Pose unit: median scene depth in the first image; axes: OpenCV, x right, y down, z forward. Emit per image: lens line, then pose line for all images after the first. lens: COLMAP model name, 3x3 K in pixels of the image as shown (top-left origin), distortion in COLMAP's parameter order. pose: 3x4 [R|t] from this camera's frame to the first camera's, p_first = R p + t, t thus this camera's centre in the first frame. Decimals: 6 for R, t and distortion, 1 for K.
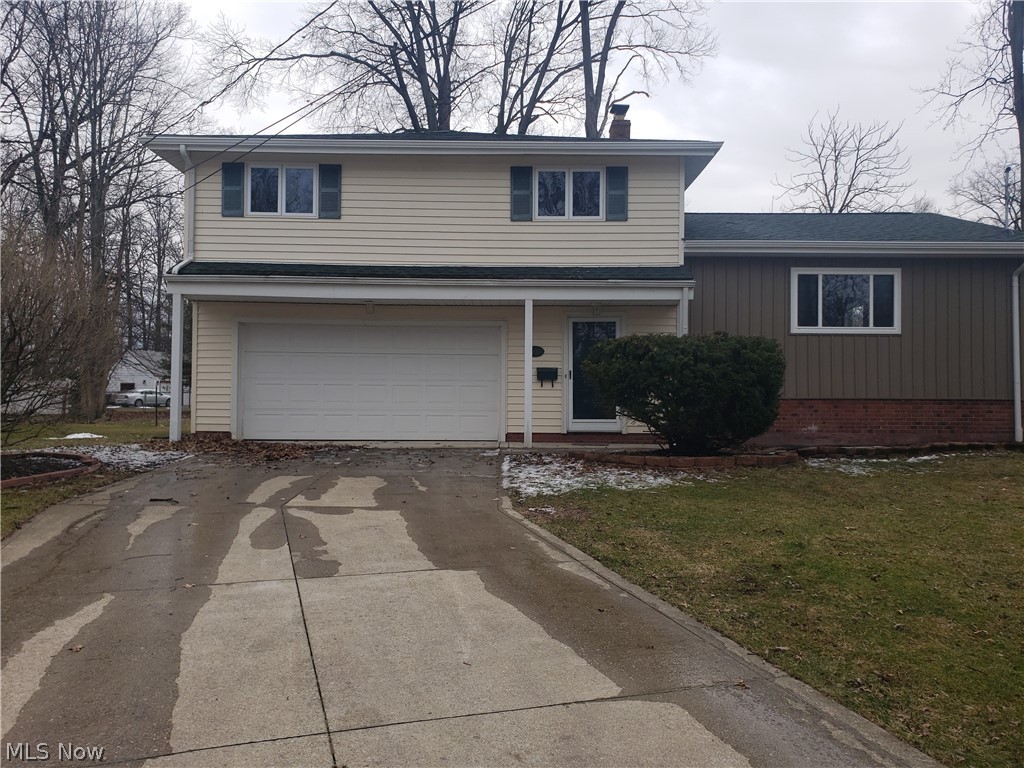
lens RADIAL K [[799.7, 0, 509.0], [0, 799.7, 387.4], [0, 0, 1]] dist [0.037521, -0.006729]
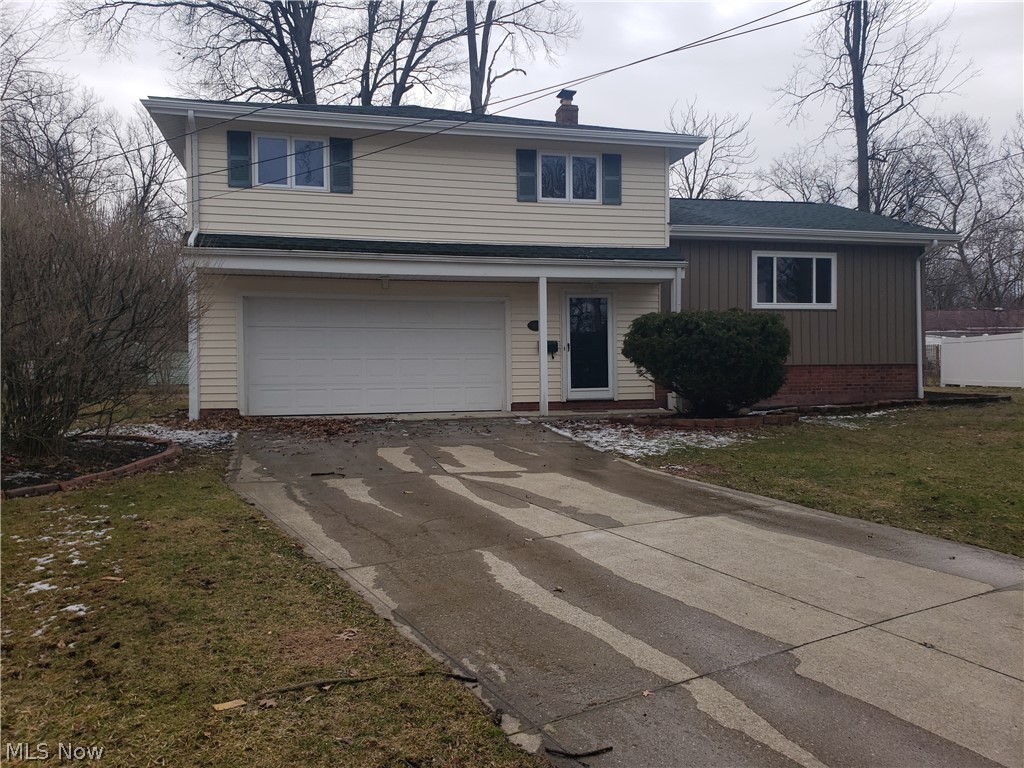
lens RADIAL K [[799.7, 0, 522.7], [0, 799.7, 382.6], [0, 0, 1]] dist [0.037521, -0.006729]
pose [[0.970990, -0.020661, 0.238226, -0.242472], [0.013085, 0.999358, 0.033339, -0.004636], [-0.238762, -0.029254, 0.970637, -0.030008]]
